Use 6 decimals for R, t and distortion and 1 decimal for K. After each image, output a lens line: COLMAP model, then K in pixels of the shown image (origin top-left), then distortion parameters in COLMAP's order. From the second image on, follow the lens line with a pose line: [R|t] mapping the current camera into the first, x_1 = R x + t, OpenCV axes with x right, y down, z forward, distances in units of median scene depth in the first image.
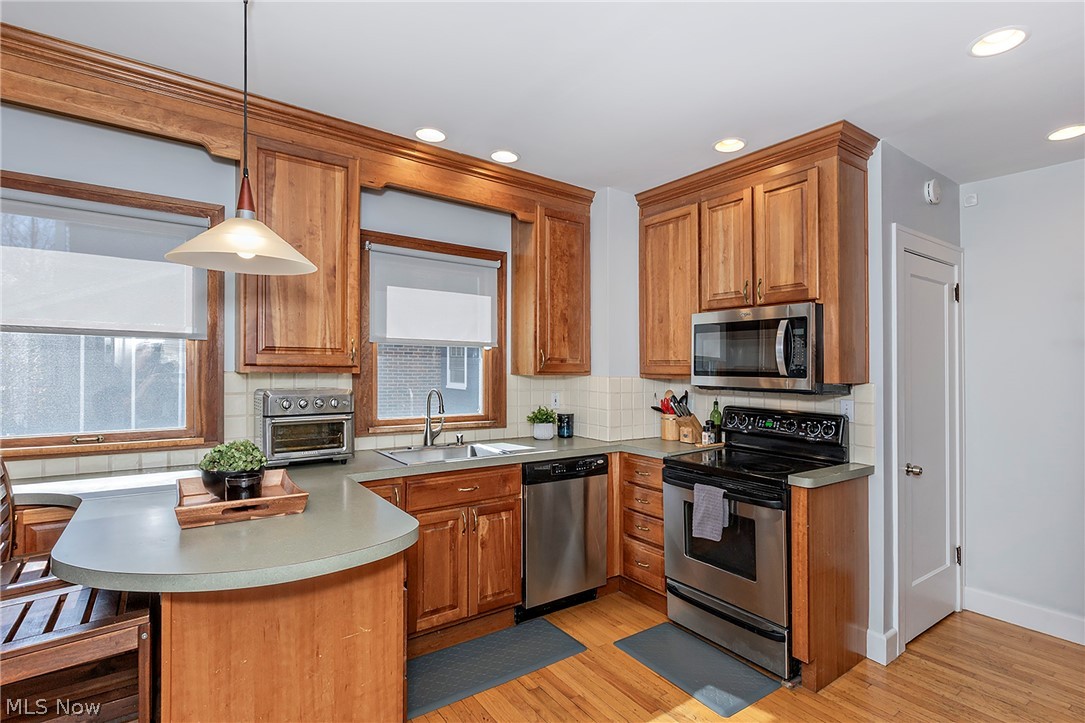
lens RADIAL K [[544.7, 0, 583.3], [0, 544.7, 365.5], [0, 0, 1]] dist [-0.002714, 0.000115]
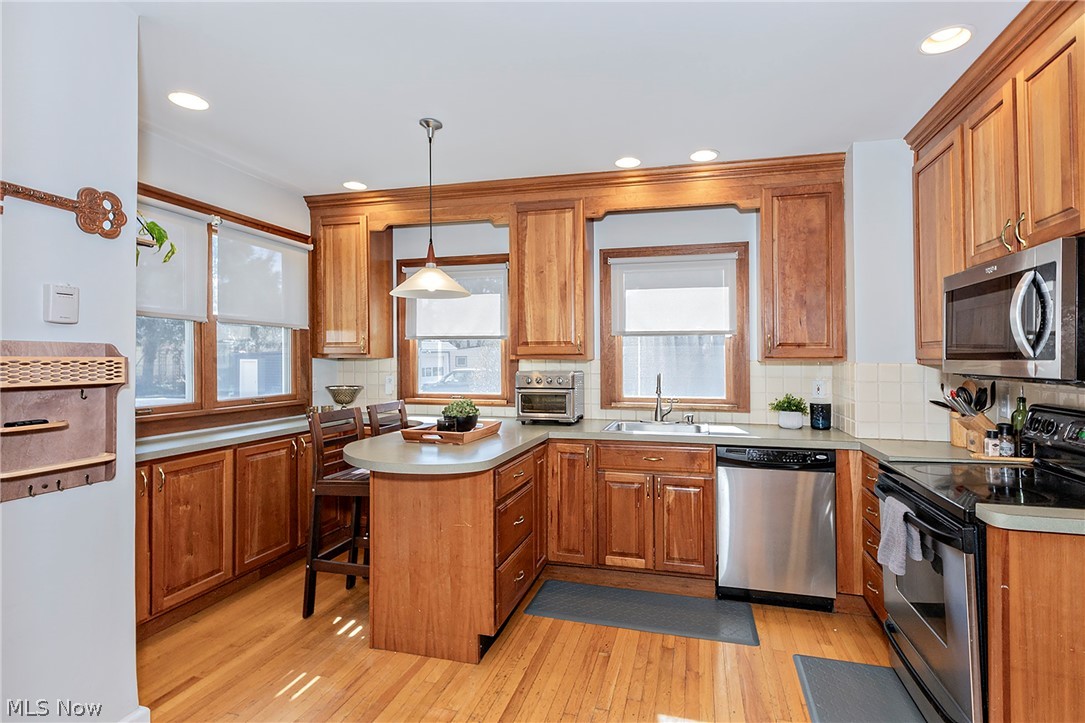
lens RADIAL K [[499.0, 0, 568.6], [0, 499.0, 360.7], [0, 0, 1]] dist [-0.001179, 0.000507]
pose [[0.622967, -0.008478, -0.782202, 0.461878], [0.011279, 0.999935, -0.001855, 0.016835], [0.782167, -0.007667, 0.623022, 0.186298]]
